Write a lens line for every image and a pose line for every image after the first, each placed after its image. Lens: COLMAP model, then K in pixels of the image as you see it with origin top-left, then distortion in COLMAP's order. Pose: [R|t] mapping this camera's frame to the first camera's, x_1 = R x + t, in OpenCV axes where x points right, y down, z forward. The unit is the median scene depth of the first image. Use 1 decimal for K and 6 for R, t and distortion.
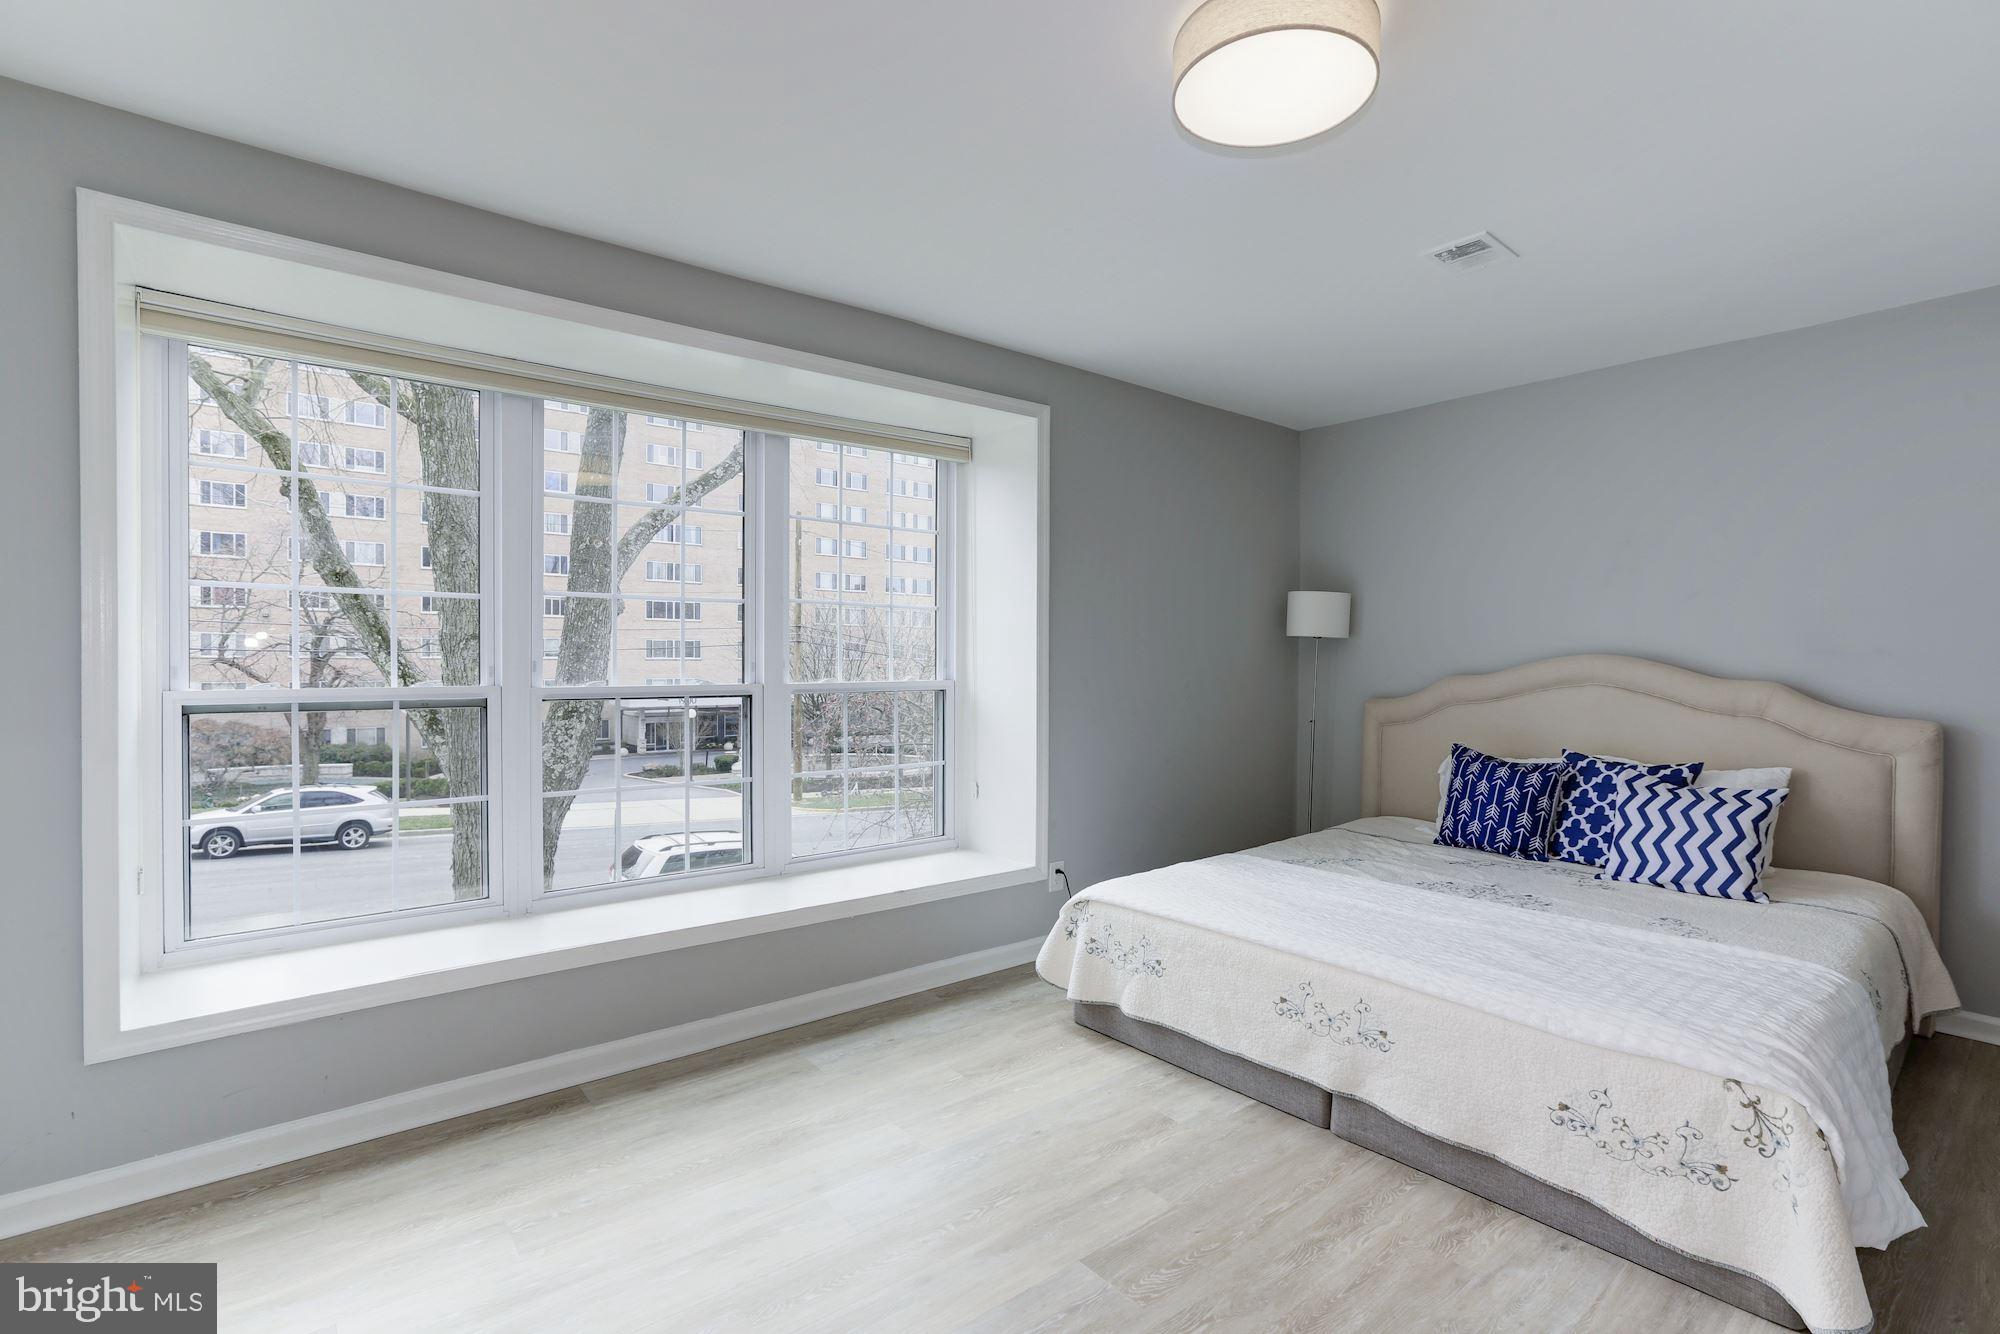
lens RADIAL K [[917.6, 0, 993.6], [0, 917.6, 665.2], [0, 0, 1]] dist [-0.039071, 0.020865]
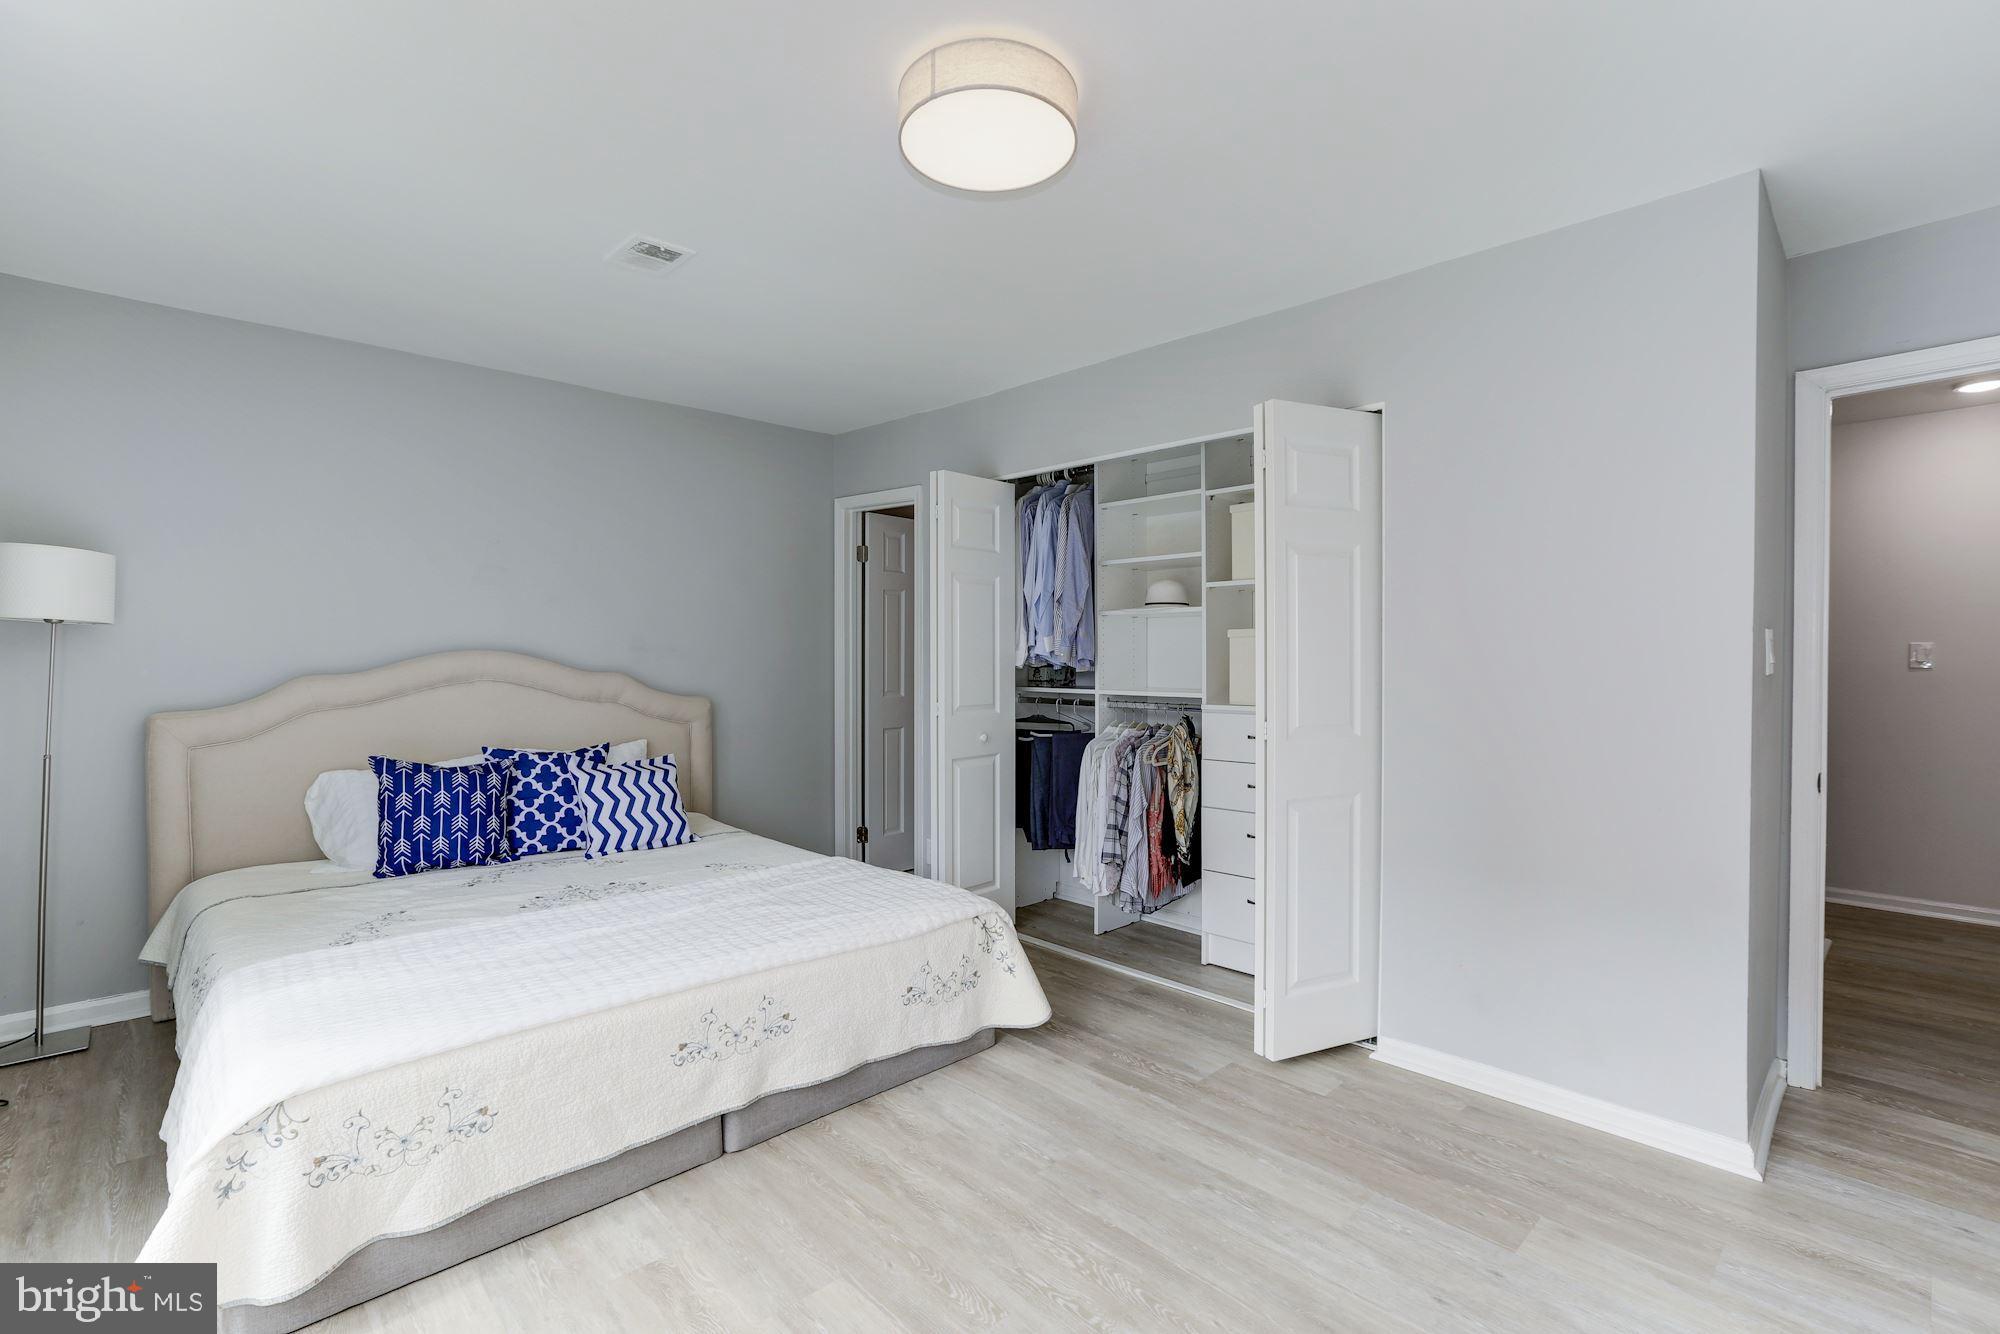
lens RADIAL K [[917.6, 0, 993.6], [0, 917.6, 665.2], [0, 0, 1]] dist [-0.039071, 0.020865]
pose [[-0.072332, -0.015451, 0.997261, -0.516118], [0.006604, 0.999851, 0.015970, -0.010216], [-0.997359, 0.007742, -0.072220, 0.689017]]
